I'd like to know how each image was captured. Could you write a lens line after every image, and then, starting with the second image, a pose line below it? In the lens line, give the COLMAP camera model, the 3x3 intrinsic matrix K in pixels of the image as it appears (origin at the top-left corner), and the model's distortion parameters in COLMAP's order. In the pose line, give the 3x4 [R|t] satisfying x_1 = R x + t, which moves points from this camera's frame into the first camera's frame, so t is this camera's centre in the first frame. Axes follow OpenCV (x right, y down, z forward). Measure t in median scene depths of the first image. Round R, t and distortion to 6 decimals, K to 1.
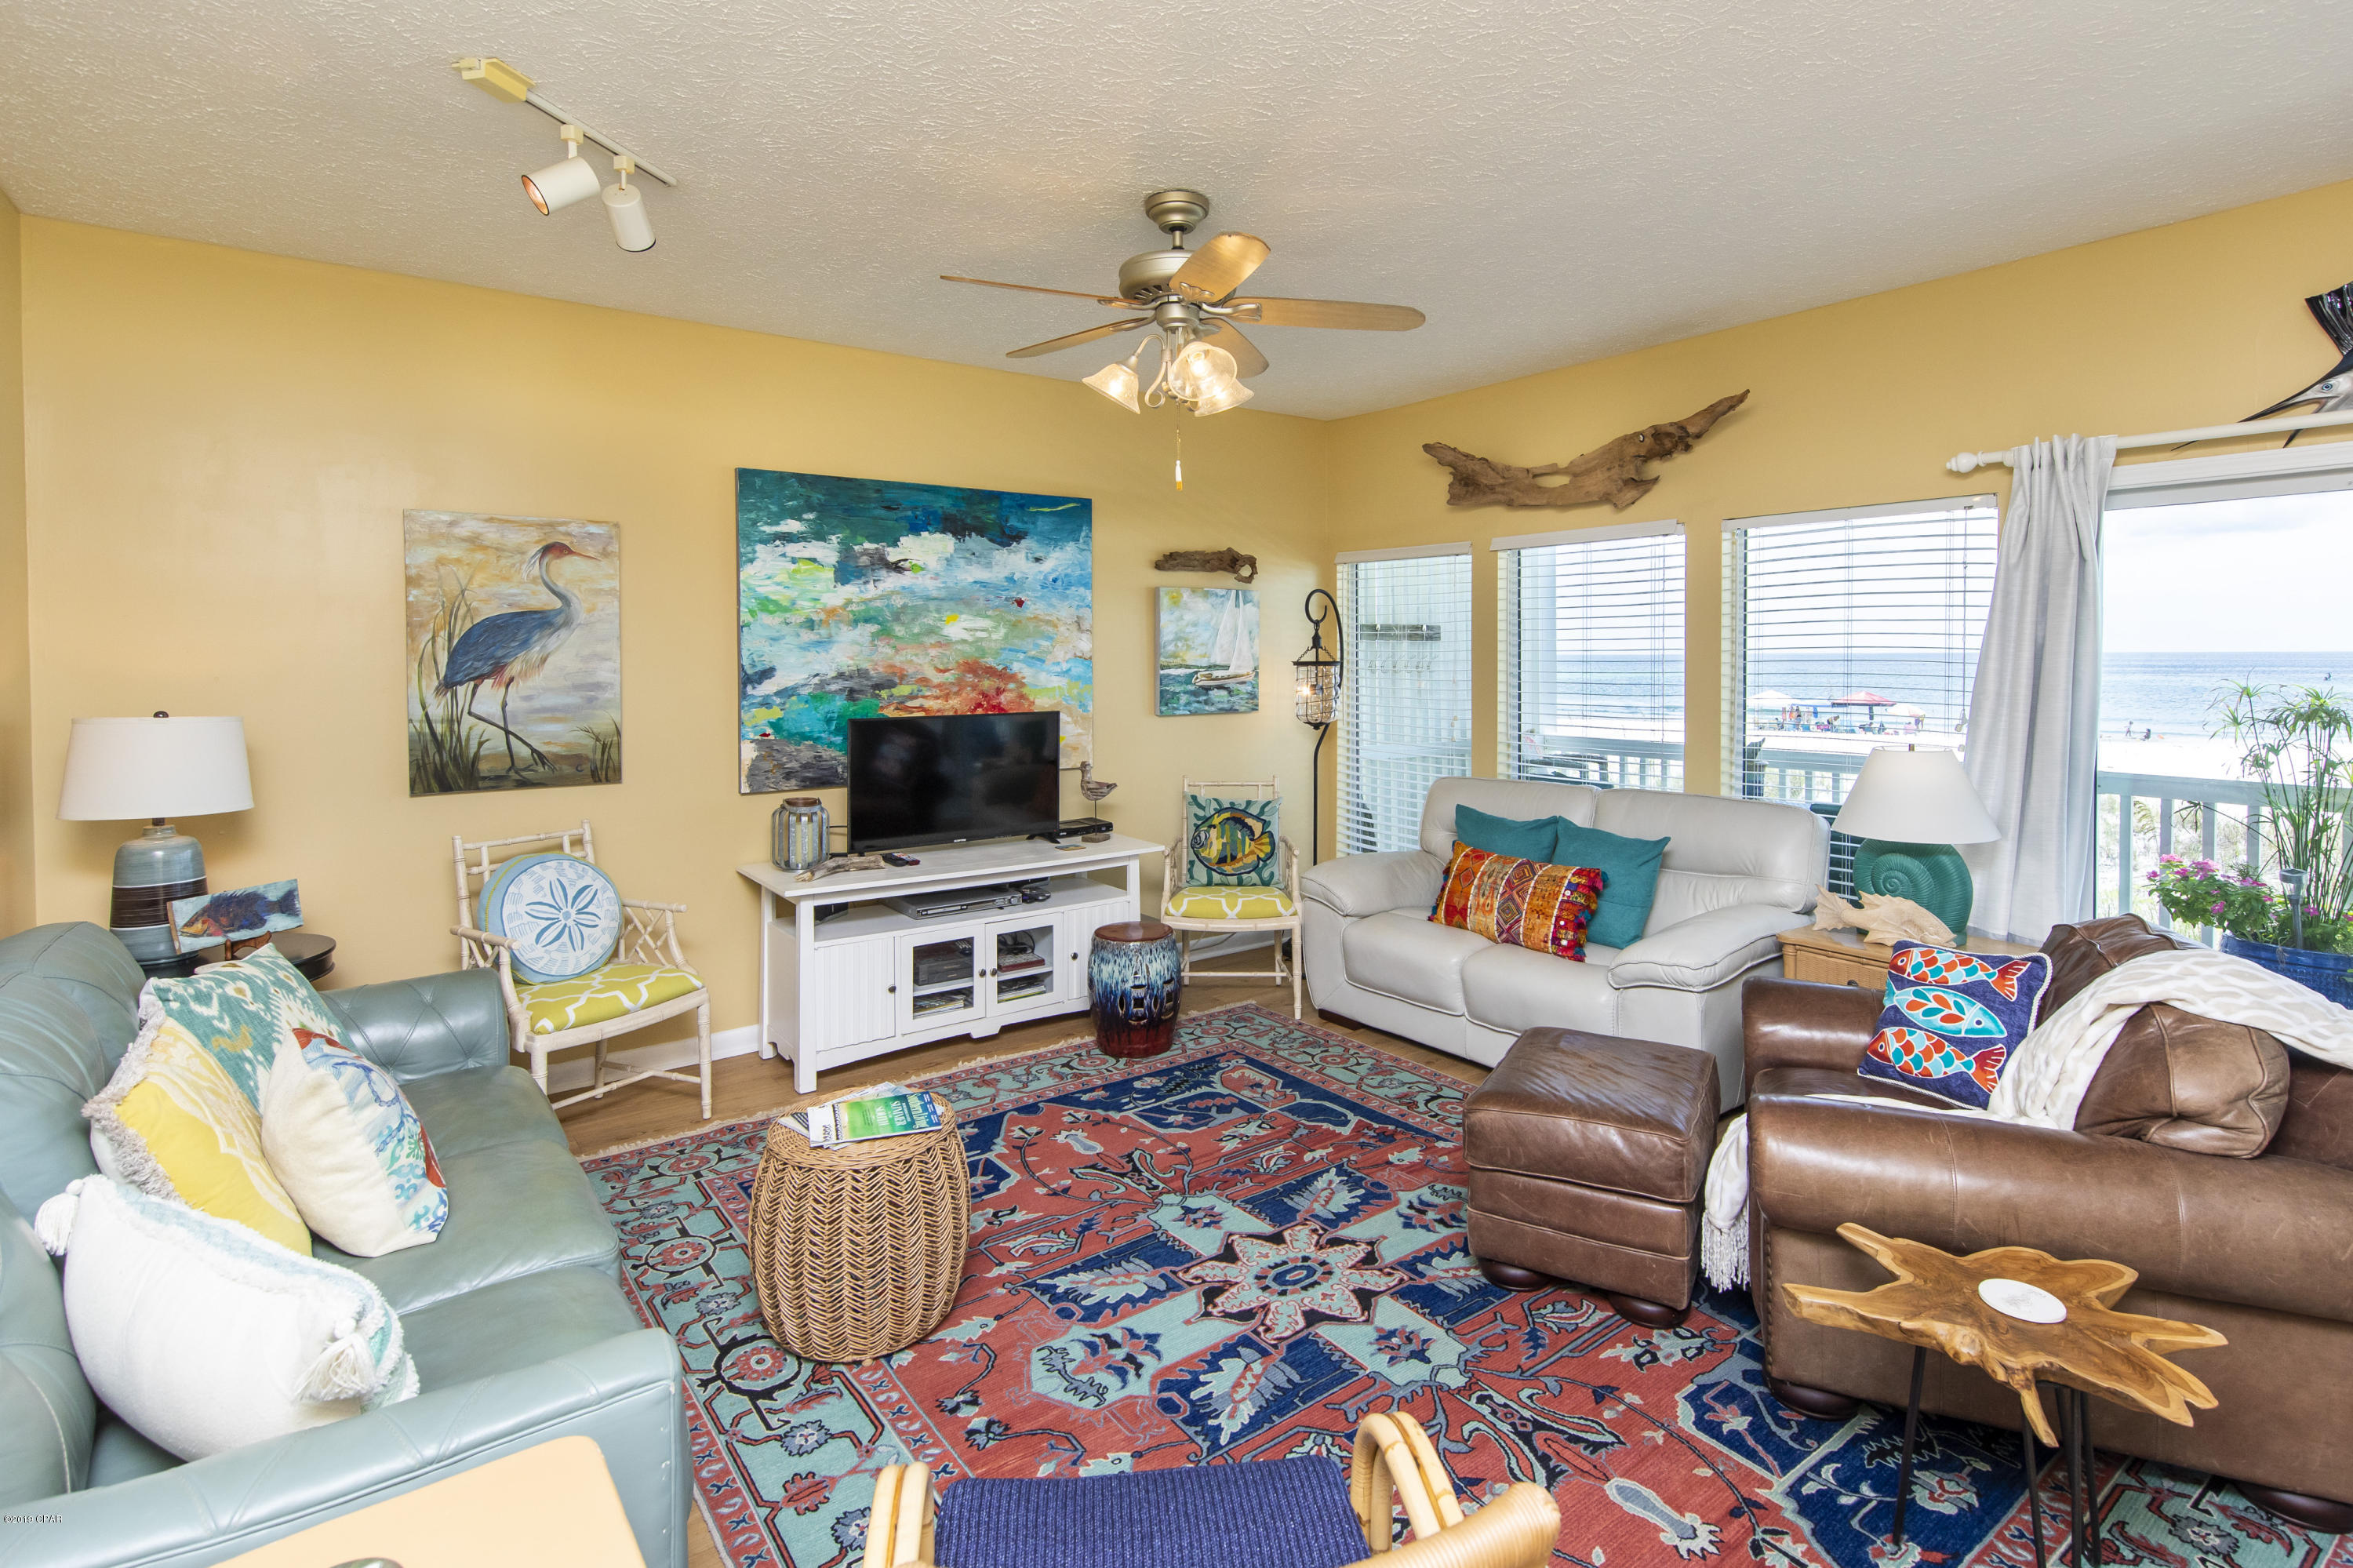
lens RADIAL K [[1111.3, 0, 1220.6], [0, 1111.3, 674.2], [0, 0, 1]] dist [0.002644, 0.000421]
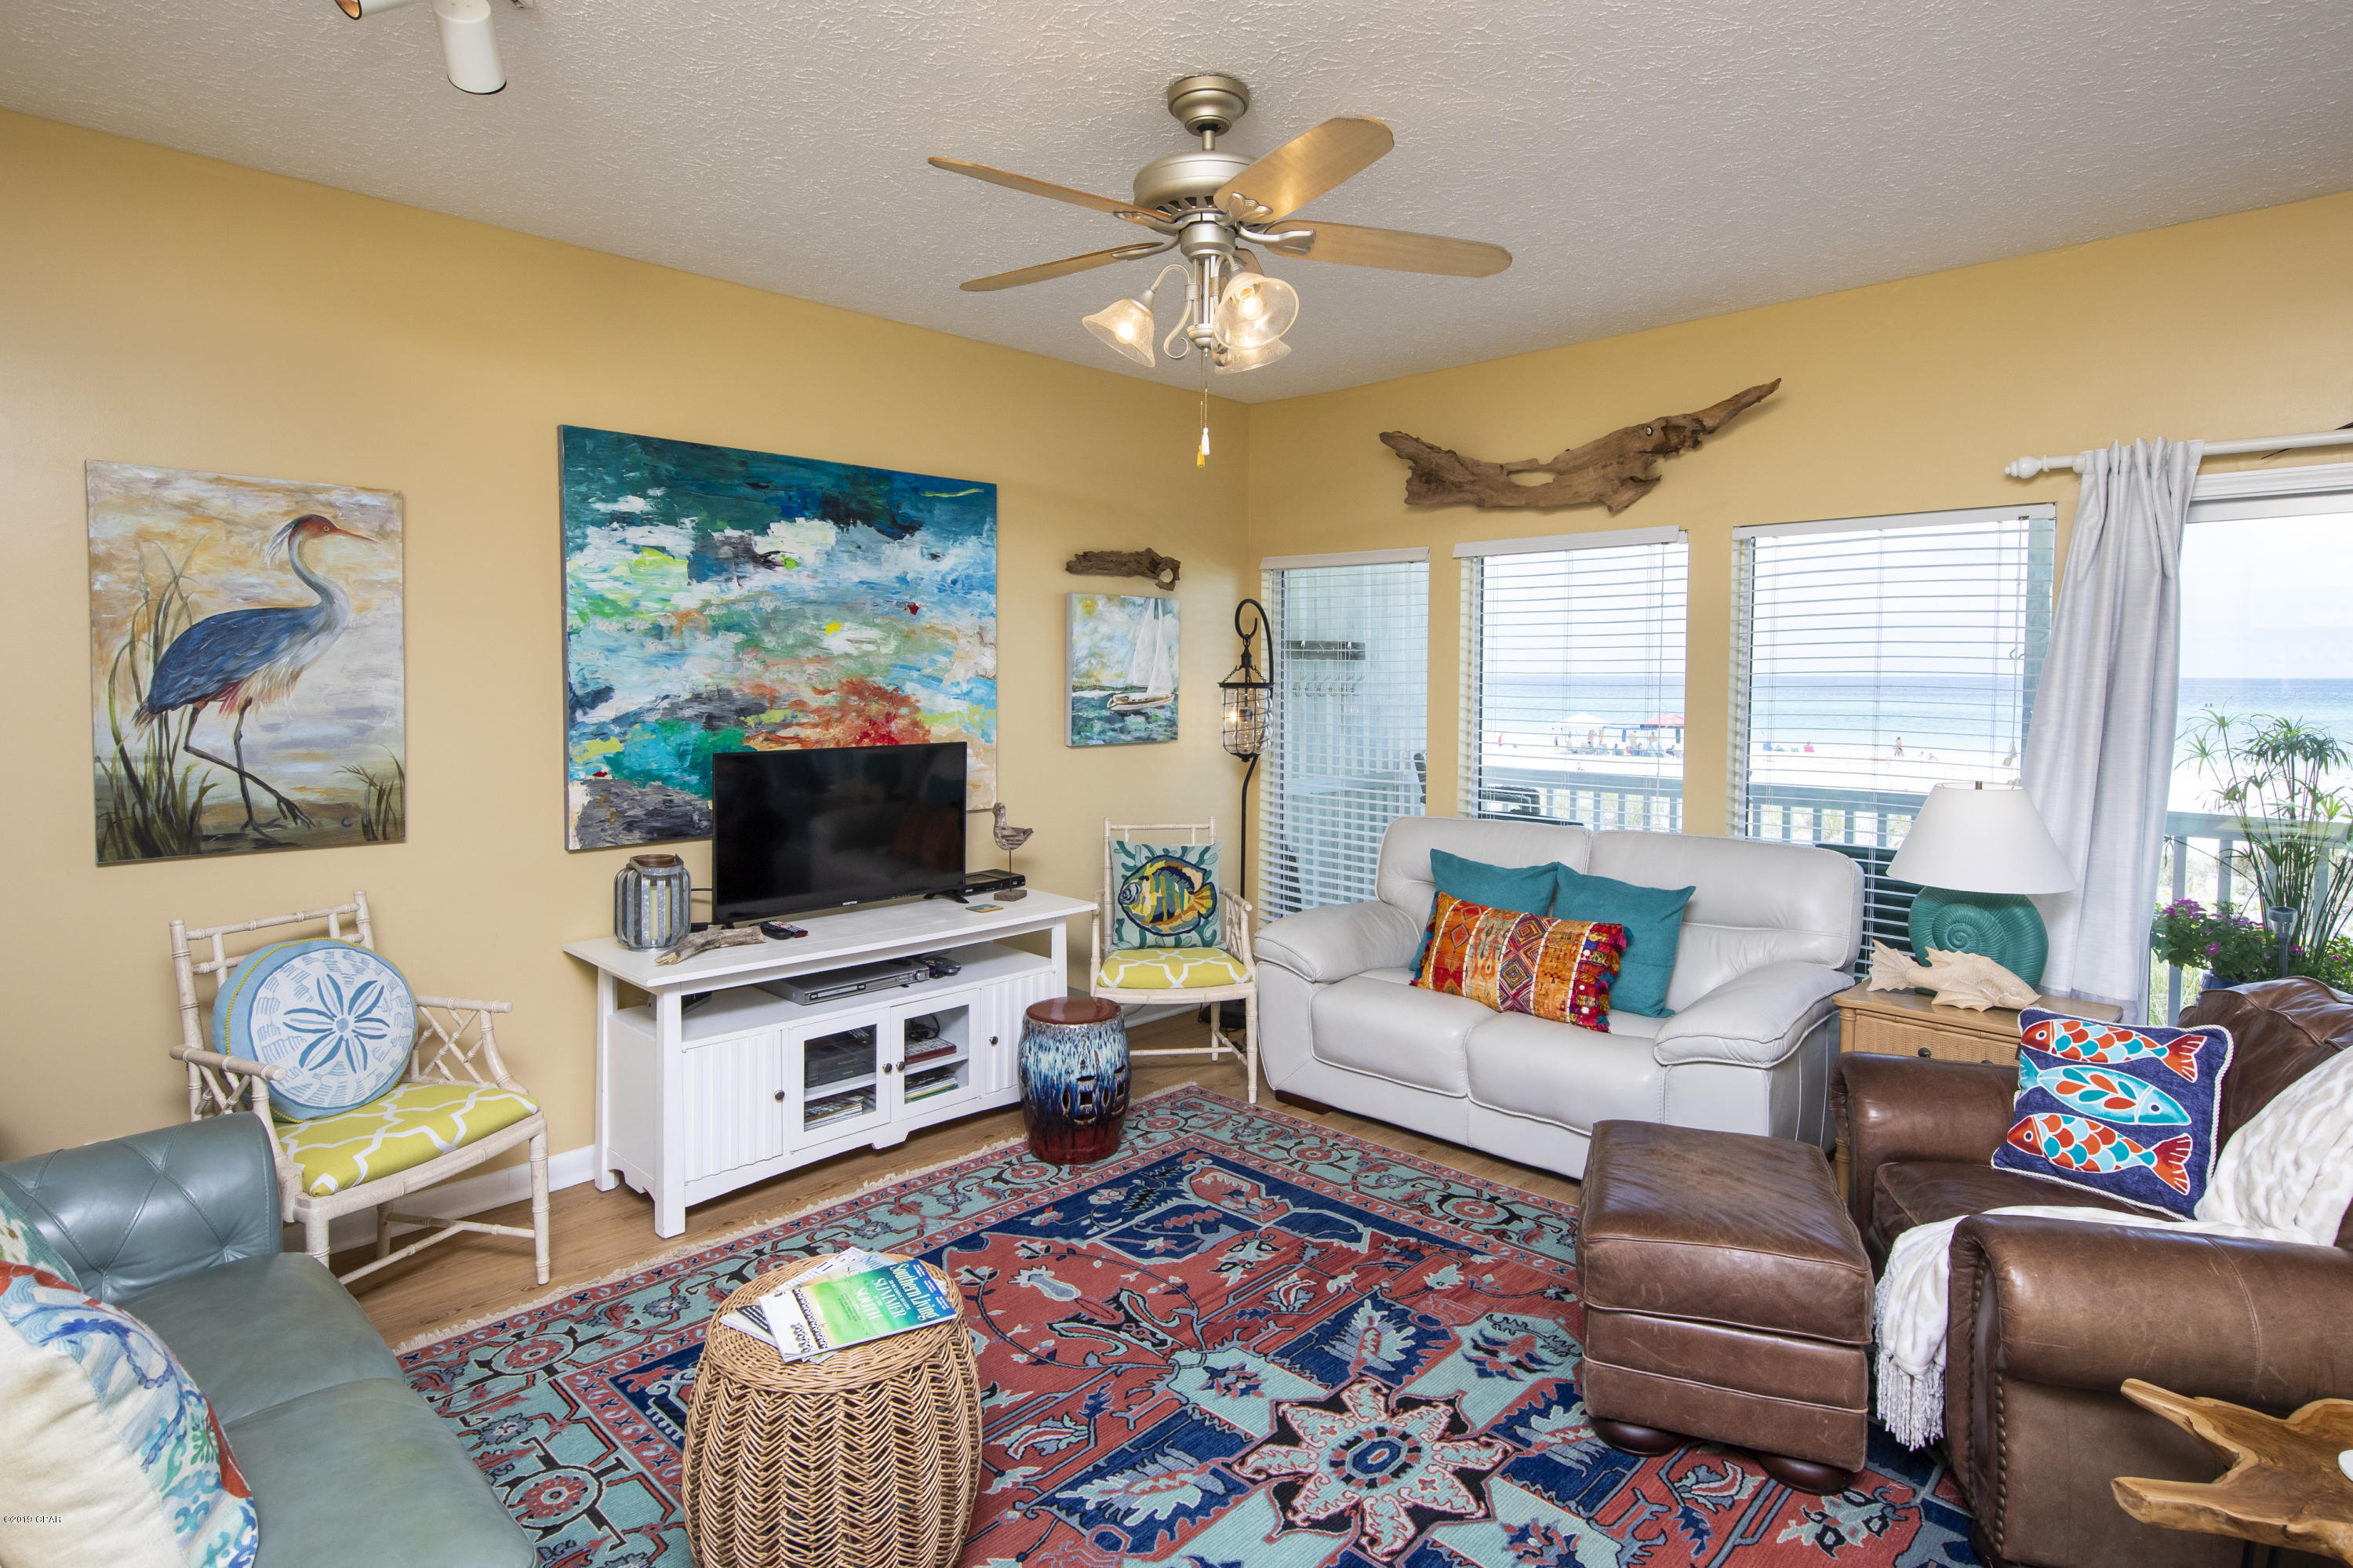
lens RADIAL K [[1197.8, 0, 1186.3], [0, 1197.8, 721.8], [0, 0, 1]] dist [0.017095, -0.008241]
pose [[0.989974, 0.001974, 0.141235, -0.138507], [-0.005244, 0.999727, 0.022786, -0.003363], [-0.141151, -0.023298, 0.989714, 0.128707]]
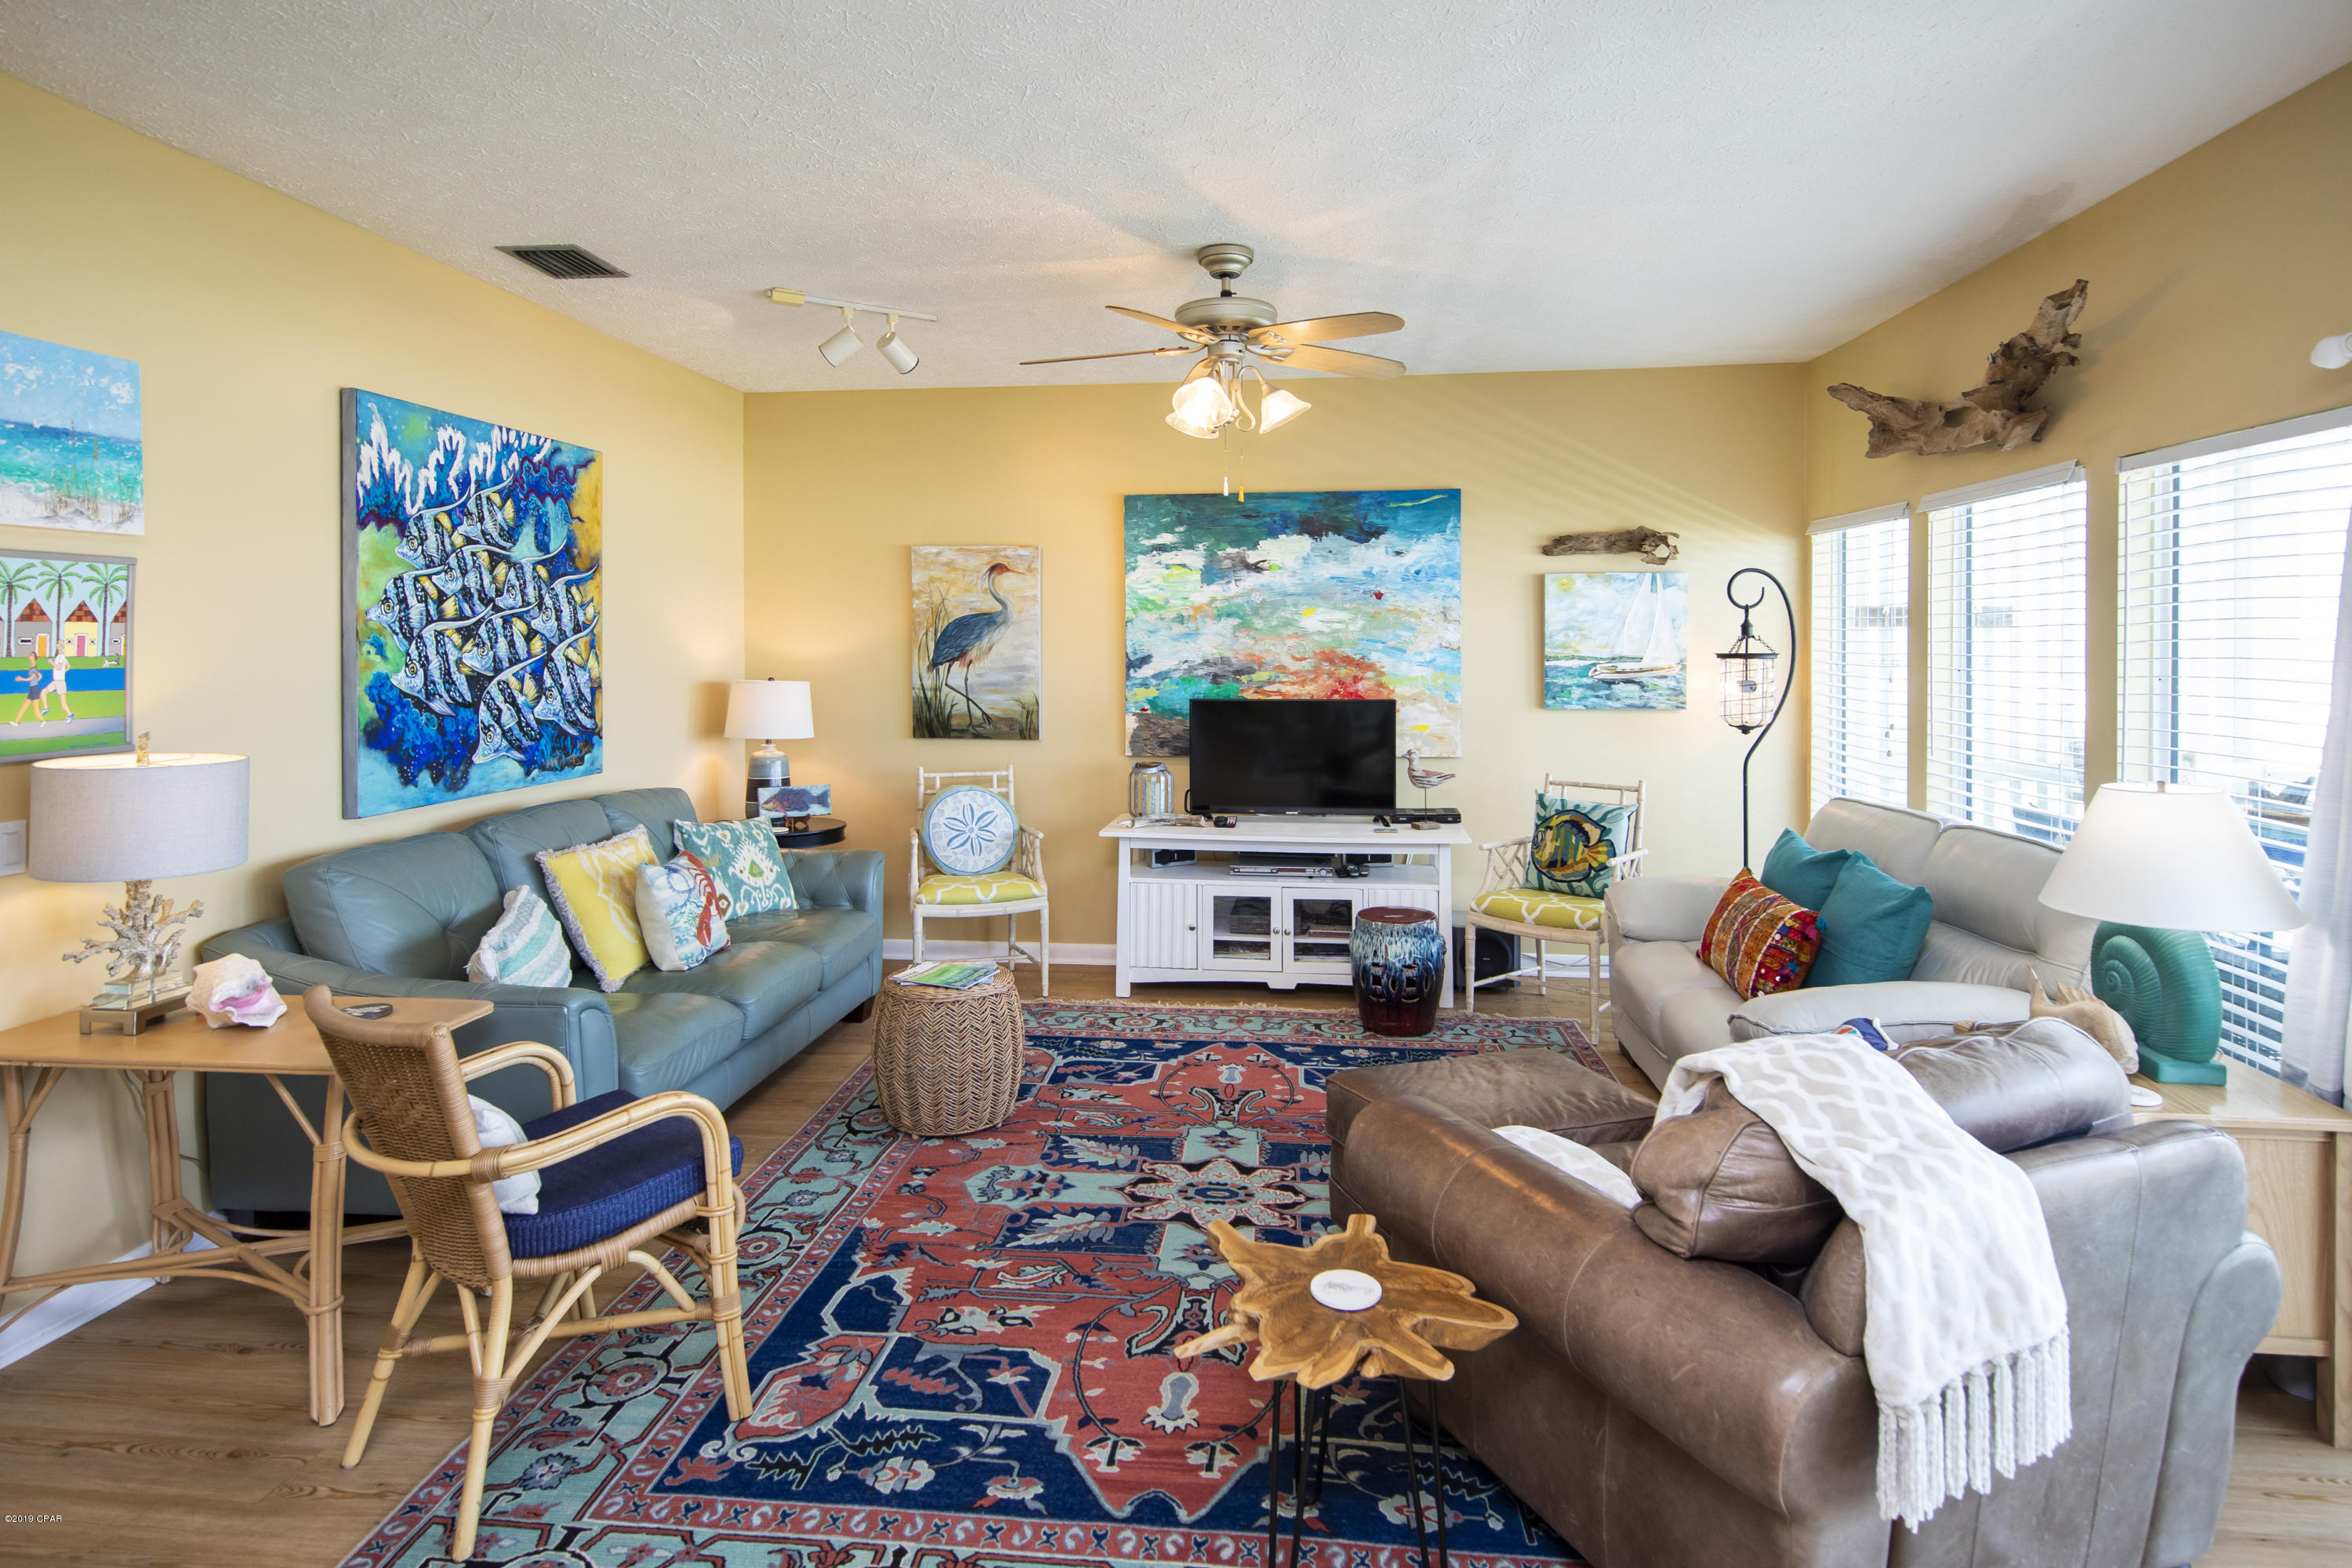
lens RADIAL K [[1276.3, 0, 1251.9], [0, 1276.3, 655.2], [0, 0, 1]] dist [0.015960, -0.000107]
pose [[0.742874, 0.009276, -0.669367, 0.698374], [-0.013144, 0.999913, -0.000732, -0.006955], [0.669302, 0.009342, 0.742932, 0.033102]]
